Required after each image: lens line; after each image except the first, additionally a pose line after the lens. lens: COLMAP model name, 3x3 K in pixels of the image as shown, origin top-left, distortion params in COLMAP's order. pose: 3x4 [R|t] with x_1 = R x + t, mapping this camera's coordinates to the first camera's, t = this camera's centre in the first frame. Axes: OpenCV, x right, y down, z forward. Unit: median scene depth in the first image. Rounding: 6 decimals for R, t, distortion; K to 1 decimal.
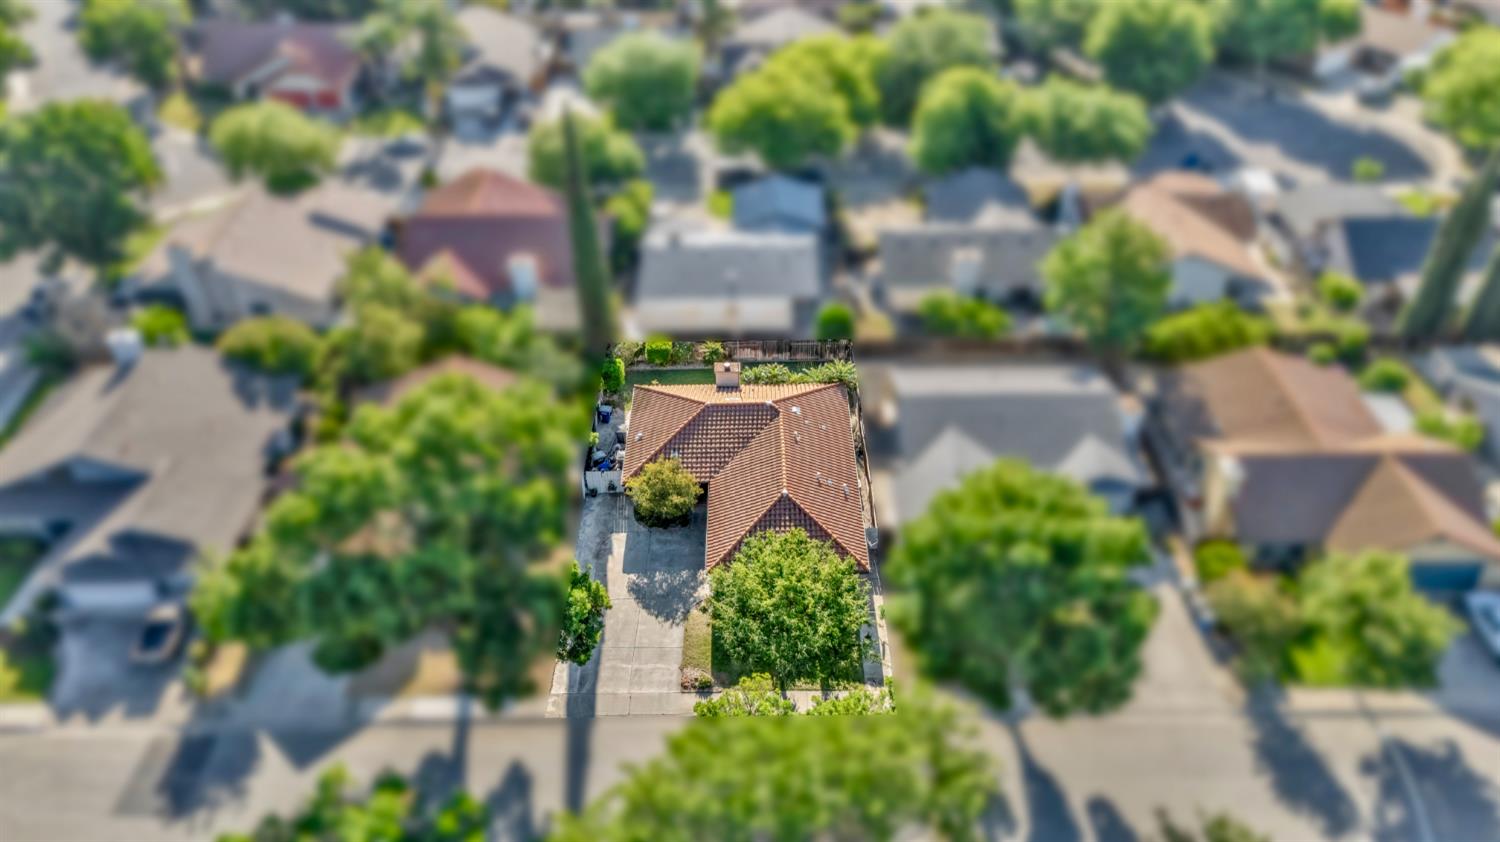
lens RADIAL K [[1103.8, 0, 756.2], [0, 1103.8, 425.3], [0, 0, 1]] dist [0.012462, 0.002444]
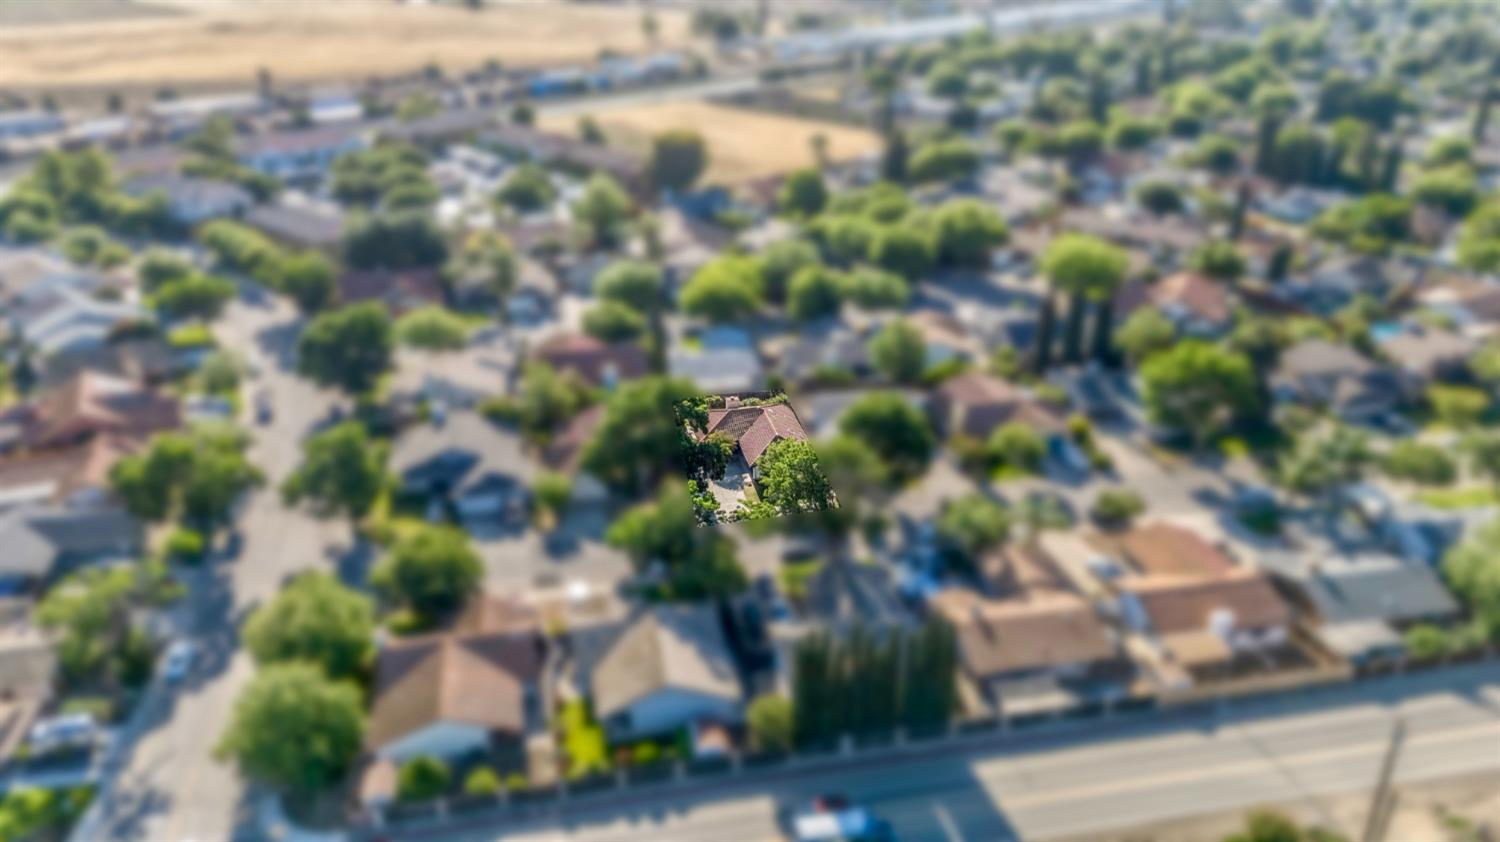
lens RADIAL K [[1103.8, 0, 747.0], [0, 1103.8, 419.4], [0, 0, 1]] dist [0.012462, 0.002444]
pose [[0.981712, -0.077854, 0.173725, -0.268972], [0.113489, 0.972009, -0.205715, 0.308272], [-0.152846, 0.221669, 0.963069, -0.747683]]
